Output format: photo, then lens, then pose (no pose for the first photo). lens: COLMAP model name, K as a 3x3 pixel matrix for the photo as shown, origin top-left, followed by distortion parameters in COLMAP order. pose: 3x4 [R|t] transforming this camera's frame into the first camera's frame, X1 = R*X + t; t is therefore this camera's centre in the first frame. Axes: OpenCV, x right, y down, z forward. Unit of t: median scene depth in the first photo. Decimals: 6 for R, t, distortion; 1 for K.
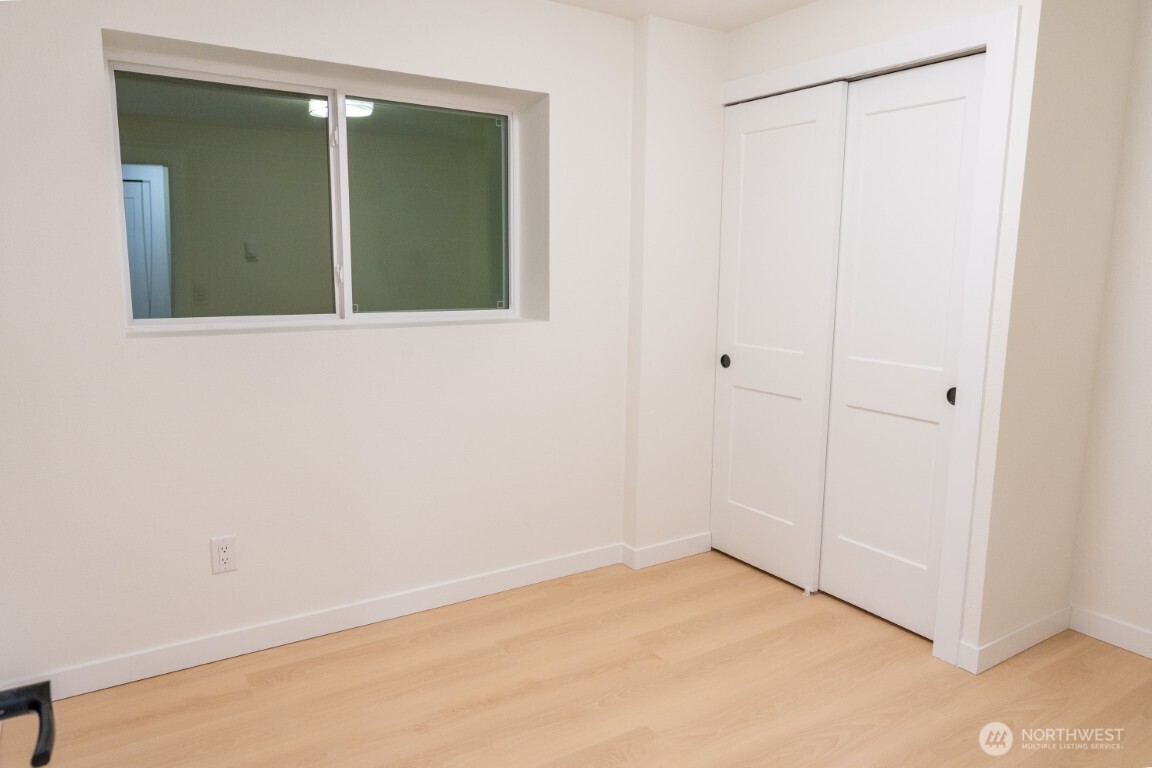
lens RADIAL K [[779.6, 0, 575.1], [0, 779.6, 385.1], [0, 0, 1]] dist [-0.002183, 0.009737]
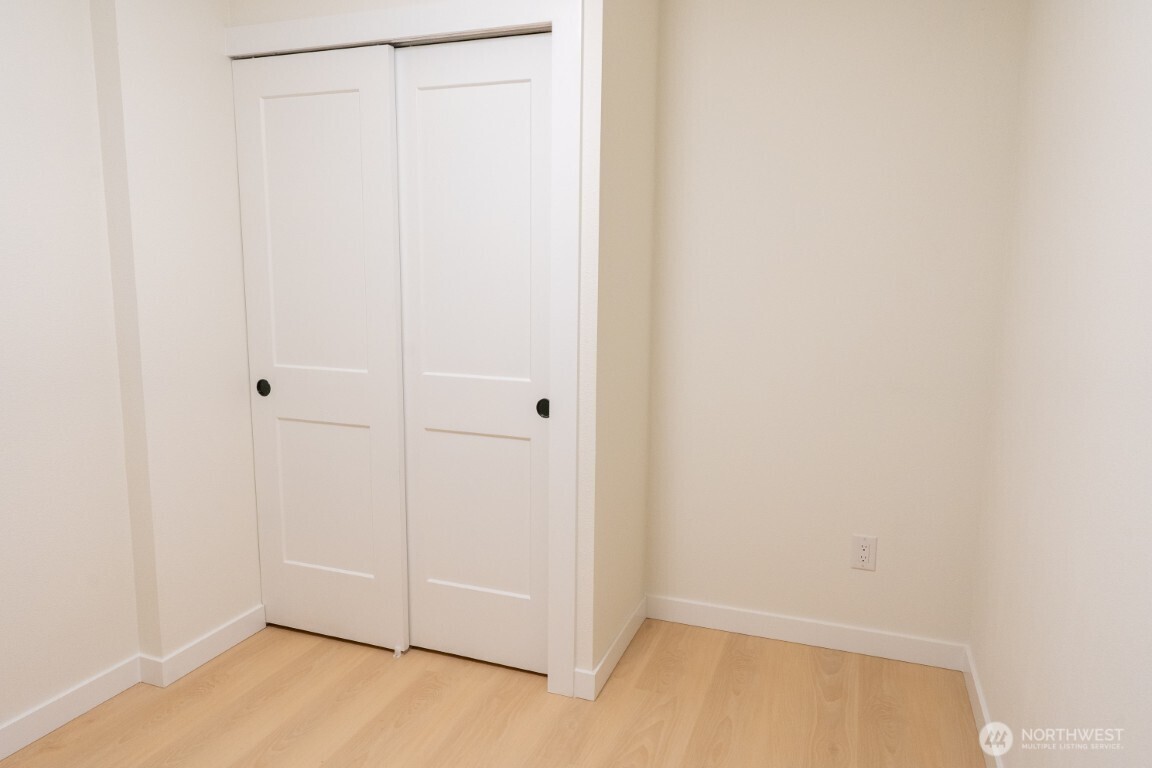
lens RADIAL K [[779.6, 0, 570.1], [0, 779.6, 378.0], [0, 0, 1]] dist [-0.002183, 0.009737]
pose [[0.805297, -0.093215, 0.585498, -0.018642], [0.093032, 0.995196, 0.030485, -0.038540], [-0.585528, 0.029921, 0.810100, 0.200677]]
